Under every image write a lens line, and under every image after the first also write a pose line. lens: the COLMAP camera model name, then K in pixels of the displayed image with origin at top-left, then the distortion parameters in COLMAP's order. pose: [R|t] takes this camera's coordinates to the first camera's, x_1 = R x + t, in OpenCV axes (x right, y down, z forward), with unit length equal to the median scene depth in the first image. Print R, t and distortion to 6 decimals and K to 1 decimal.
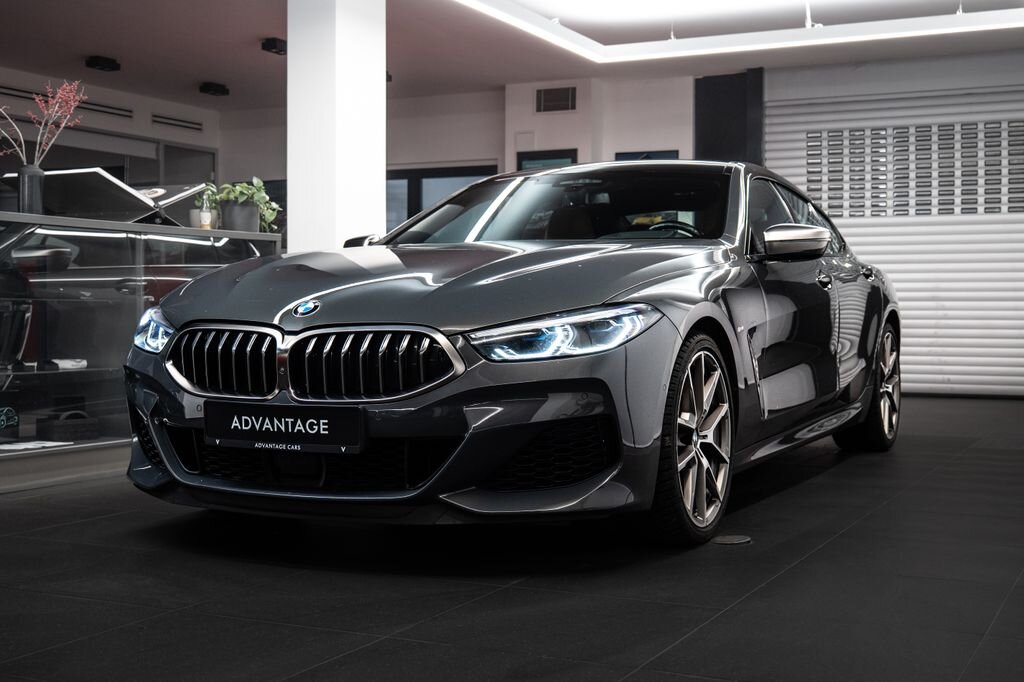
lens RADIAL K [[1333.5, 0, 517.7], [0, 1333.5, 347.7], [0, 0, 1]] dist [0.053830, 0.000000]
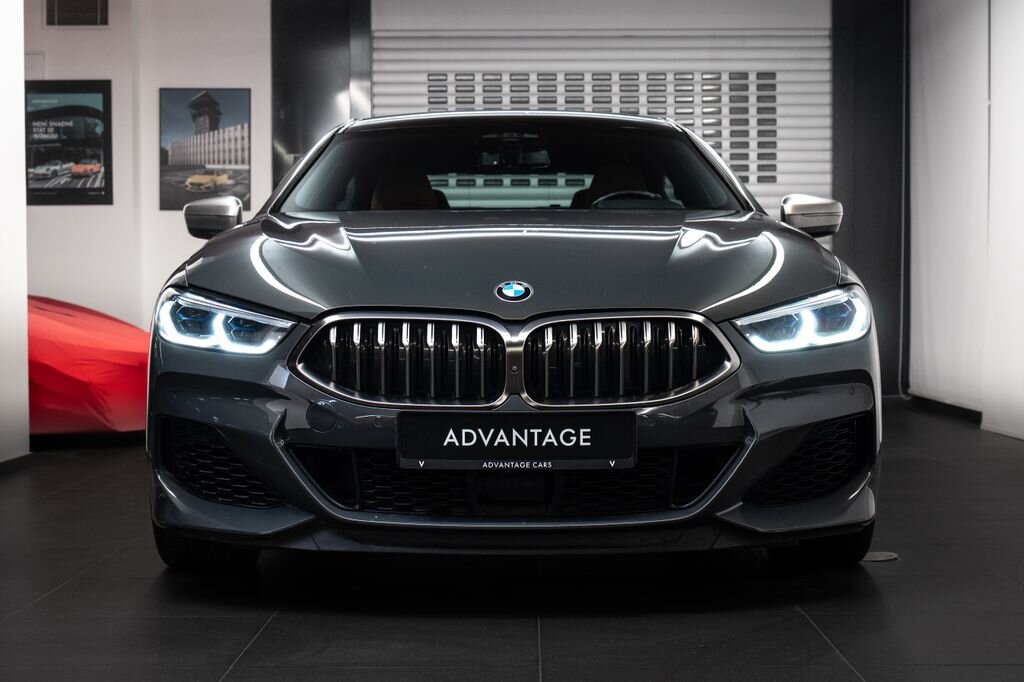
lens RADIAL K [[1911.7, 0, 510.5], [0, 1911.7, 338.6], [0, 0, 1]] dist [0.035140, 0.000000]
pose [[0.904072, -0.014179, 0.427145, -0.667157], [0.020389, 0.999742, -0.009968, 0.009743], [-0.426894, 0.017720, 0.904128, -0.032494]]
